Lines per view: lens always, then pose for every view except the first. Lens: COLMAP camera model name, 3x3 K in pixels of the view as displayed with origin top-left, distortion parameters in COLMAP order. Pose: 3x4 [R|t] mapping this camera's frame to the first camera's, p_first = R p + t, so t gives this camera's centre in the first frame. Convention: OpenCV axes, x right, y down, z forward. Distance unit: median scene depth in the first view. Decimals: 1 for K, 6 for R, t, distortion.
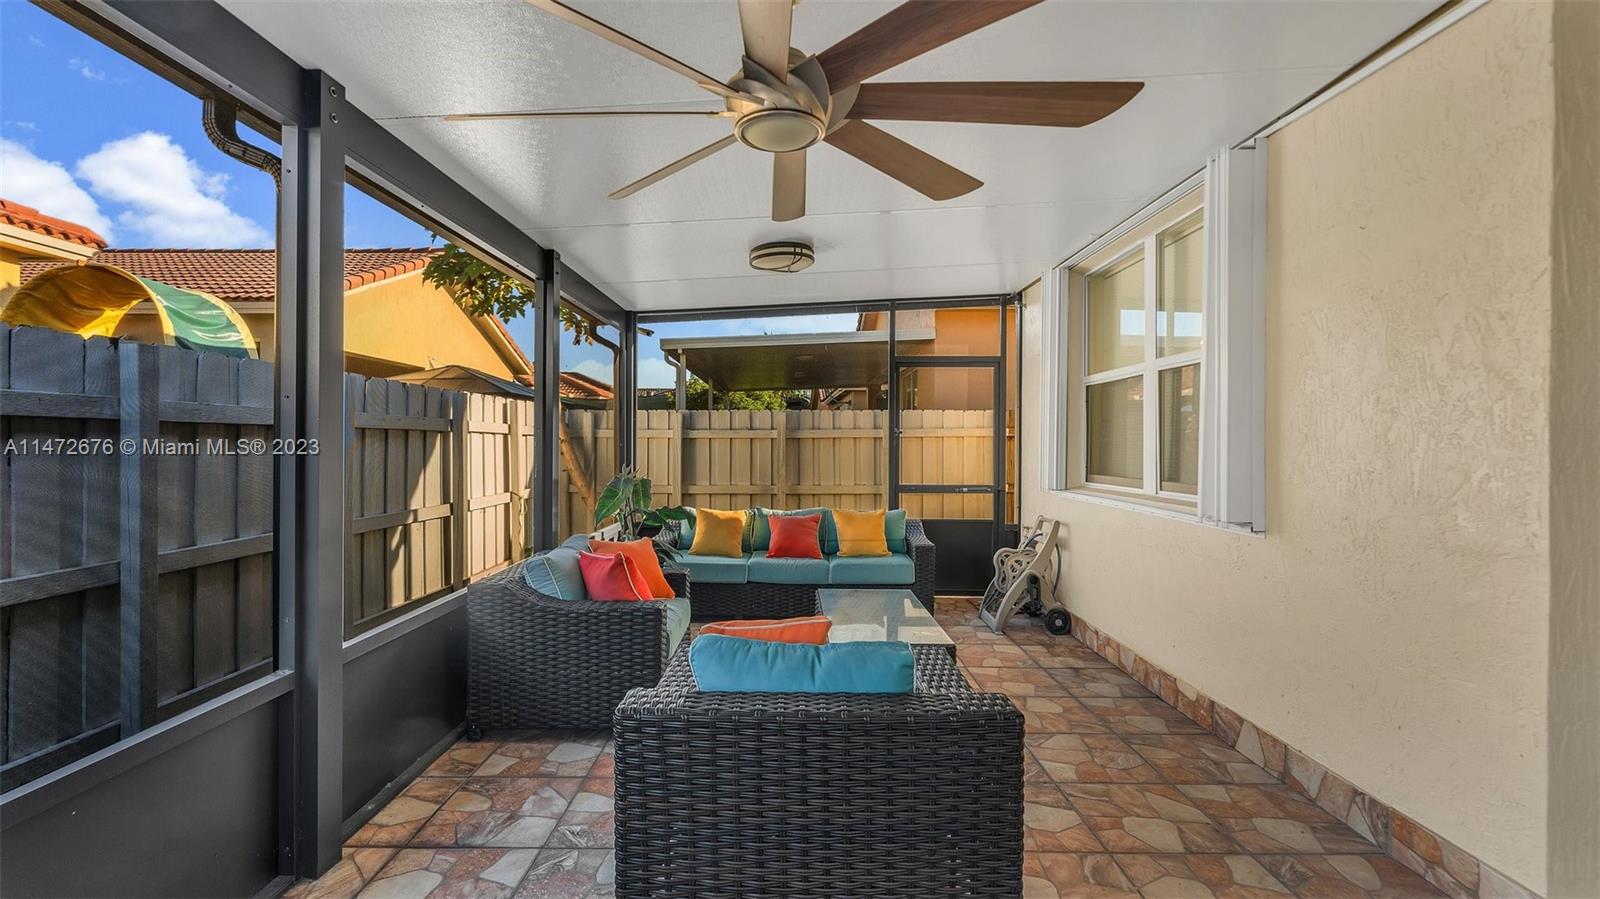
lens RADIAL K [[679.1, 0, 796.4], [0, 679.1, 430.8], [0, 0, 1]] dist [0.001454, 0.000023]
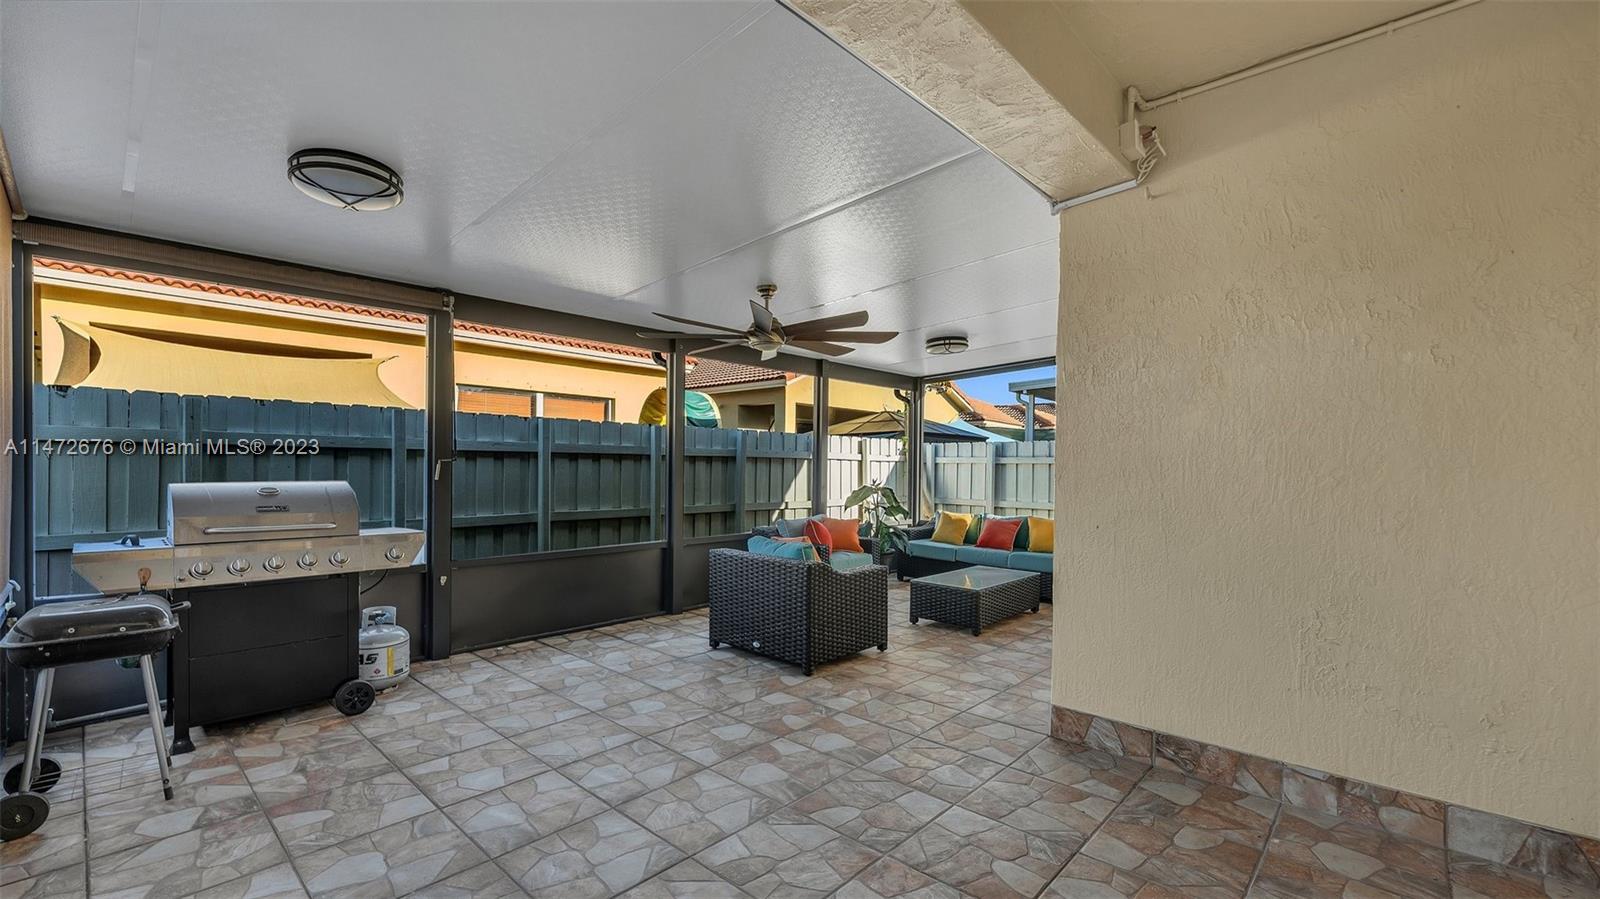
lens RADIAL K [[675.1, 0, 796.3], [0, 675.1, 464.8], [0, 0, 1]] dist [0.001088, 0.000068]
pose [[0.735162, 0.002898, -0.677885, 0.627269], [0.003552, 0.999961, 0.008126, 0.001919], [0.677882, -0.008382, 0.735123, -0.287241]]
